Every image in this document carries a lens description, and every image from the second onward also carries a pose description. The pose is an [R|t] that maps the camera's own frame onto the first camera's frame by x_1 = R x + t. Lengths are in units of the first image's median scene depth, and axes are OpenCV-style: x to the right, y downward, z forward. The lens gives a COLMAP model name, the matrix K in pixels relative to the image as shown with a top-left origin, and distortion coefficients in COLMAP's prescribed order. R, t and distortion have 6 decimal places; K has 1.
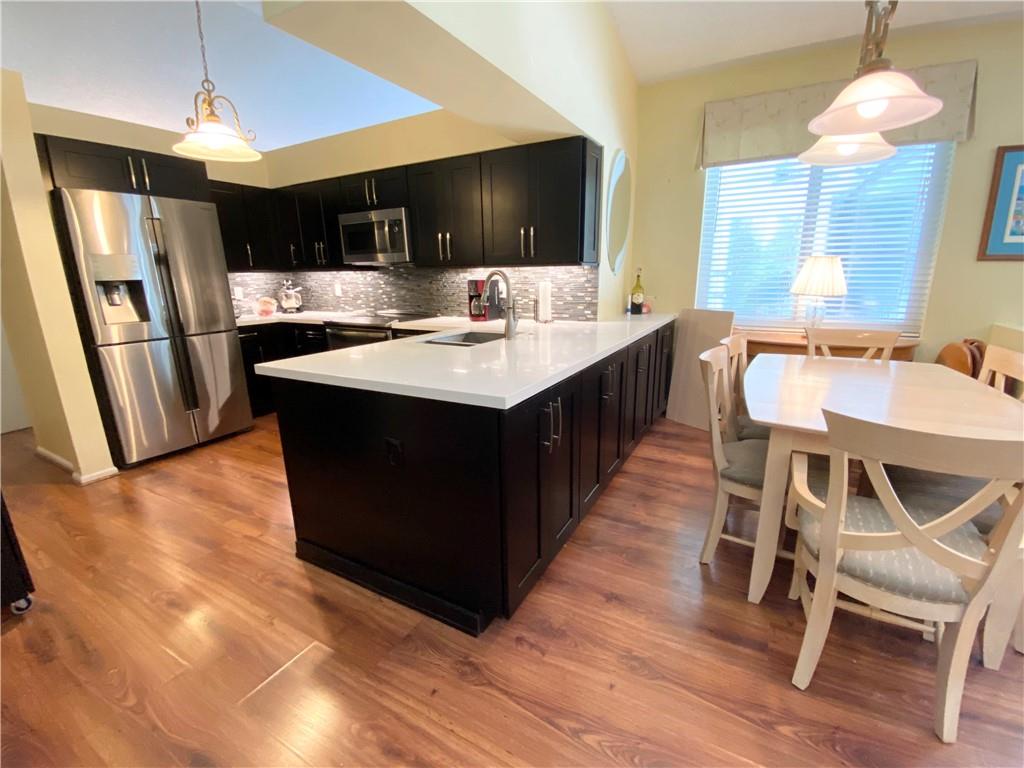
lens RADIAL K [[449.3, 0, 511.5], [0, 449.3, 387.0], [0, 0, 1]] dist [0.001295, -0.011990]
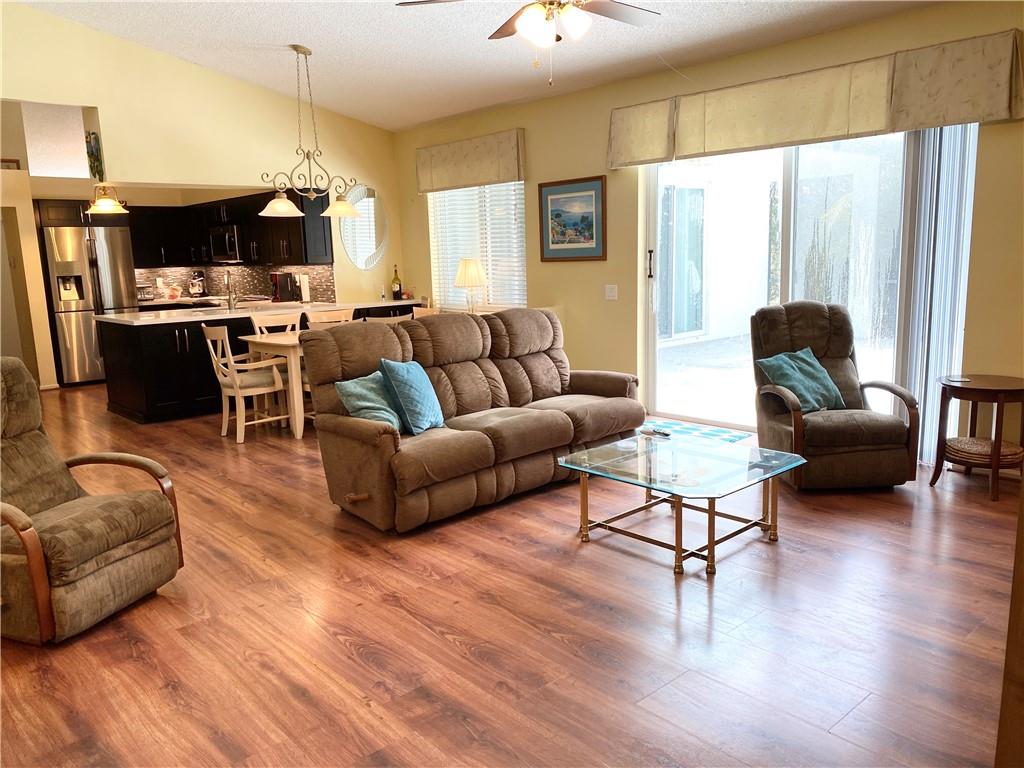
lens RADIAL K [[772.2, 0, 512.0], [0, 772.2, 384.0], [0, 0, 1]] dist [0.000237, -0.001992]
pose [[0.953500, 0.041292, -0.298551, 1.588560], [-0.061640, 0.996350, -0.059060, 0.239627], [0.295023, 0.074717, 0.952564, -1.252701]]
